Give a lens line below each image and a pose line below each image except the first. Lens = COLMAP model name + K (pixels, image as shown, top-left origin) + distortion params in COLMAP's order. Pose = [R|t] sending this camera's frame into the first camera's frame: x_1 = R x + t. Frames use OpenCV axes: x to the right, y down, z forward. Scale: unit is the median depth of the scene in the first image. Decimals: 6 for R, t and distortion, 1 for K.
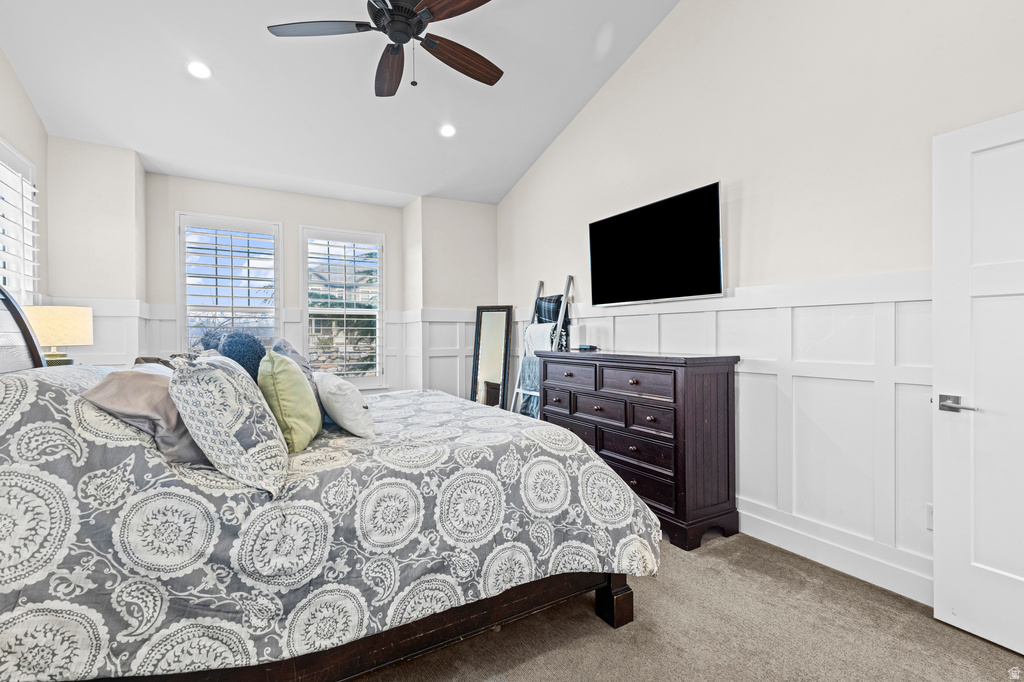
lens RADIAL K [[465.2, 0, 501.3], [0, 465.2, 346.7], [0, 0, 1]] dist [0.024571, -0.008148]
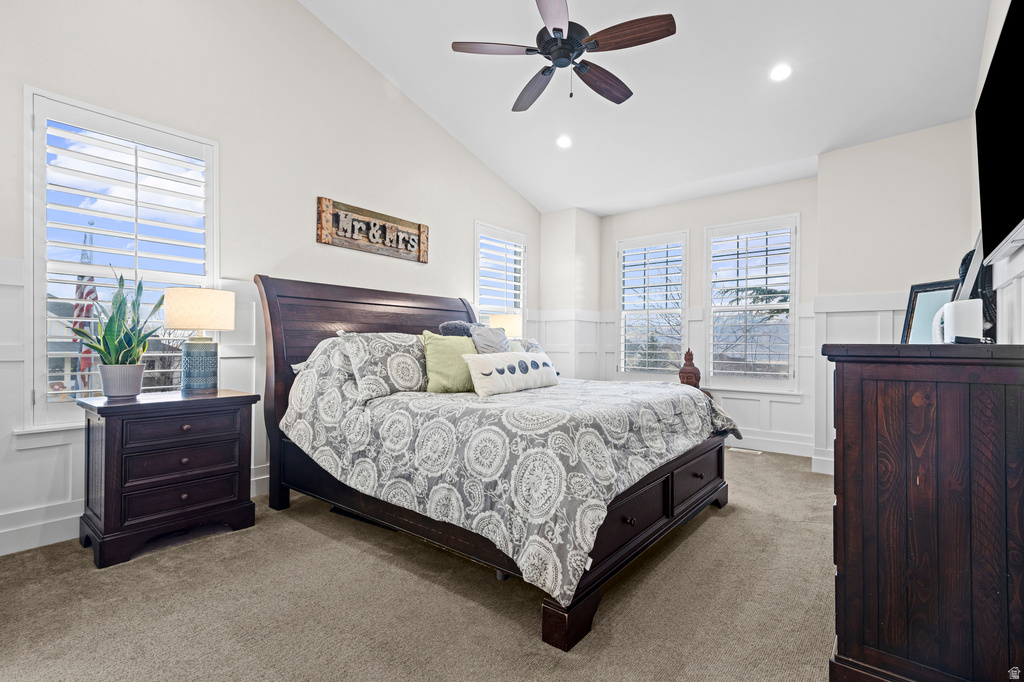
lens RADIAL K [[465.2, 0, 513.7], [0, 465.2, 348.7], [0, 0, 1]] dist [0.024571, -0.008148]
pose [[0.358060, 0.015600, -0.933568, 1.244423], [-0.029294, 0.999556, 0.005467, 0.057284], [0.933239, 0.025390, 0.358358, 0.741098]]
